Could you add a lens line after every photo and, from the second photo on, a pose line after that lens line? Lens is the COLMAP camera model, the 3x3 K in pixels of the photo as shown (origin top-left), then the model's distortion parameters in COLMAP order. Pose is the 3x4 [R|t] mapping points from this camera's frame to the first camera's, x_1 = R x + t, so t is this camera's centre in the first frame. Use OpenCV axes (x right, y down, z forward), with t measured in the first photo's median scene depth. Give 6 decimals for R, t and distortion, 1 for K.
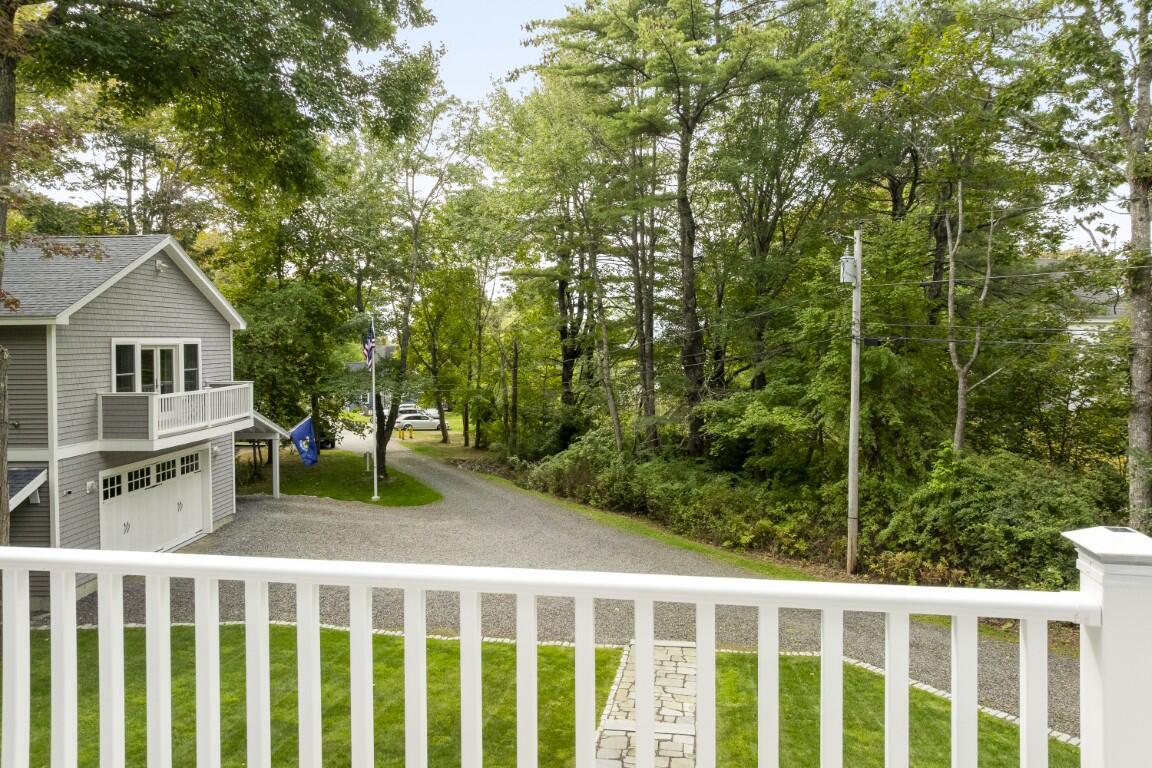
lens RADIAL K [[822.2, 0, 594.0], [0, 822.2, 386.0], [0, 0, 1]] dist [-0.000125, -0.000908]
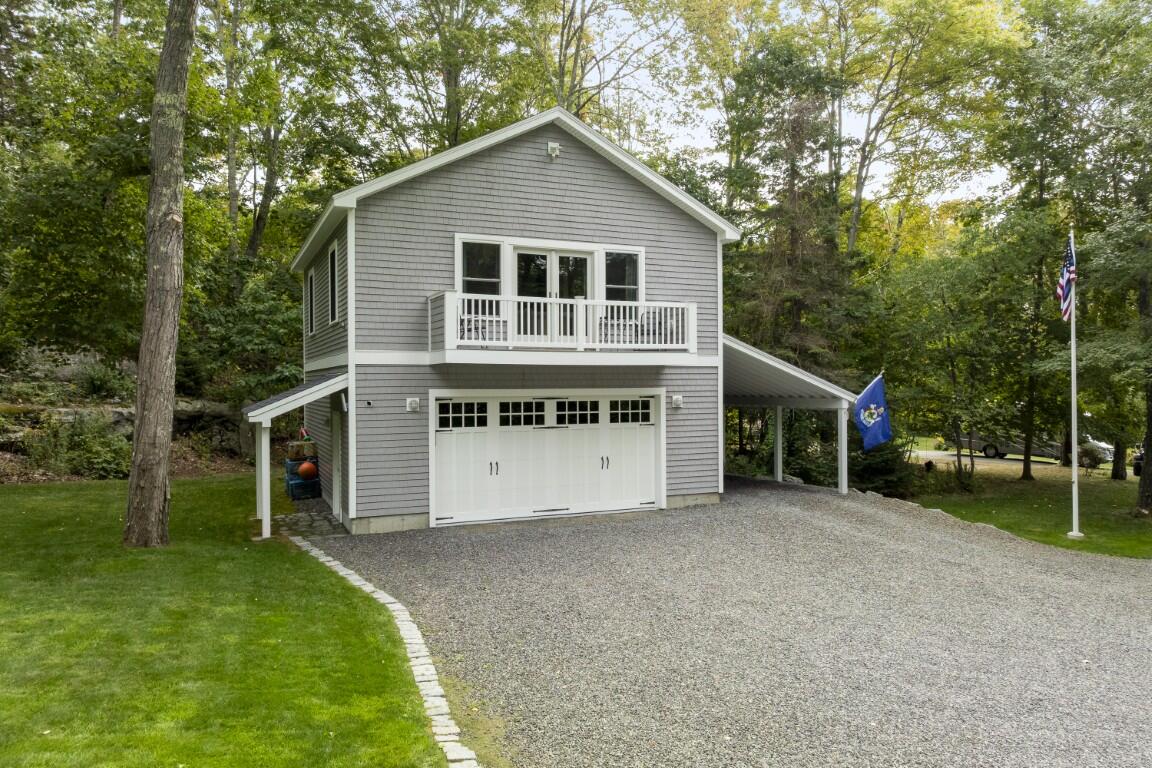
lens RADIAL K [[822.2, 0, 594.0], [0, 822.2, 386.0], [0, 0, 1]] dist [-0.000125, -0.000908]
pose [[0.424164, 0.000615, -0.905585, 0.211264], [-0.050985, 0.998430, -0.023202, 0.099158], [0.904149, 0.056013, 0.423529, 0.704048]]
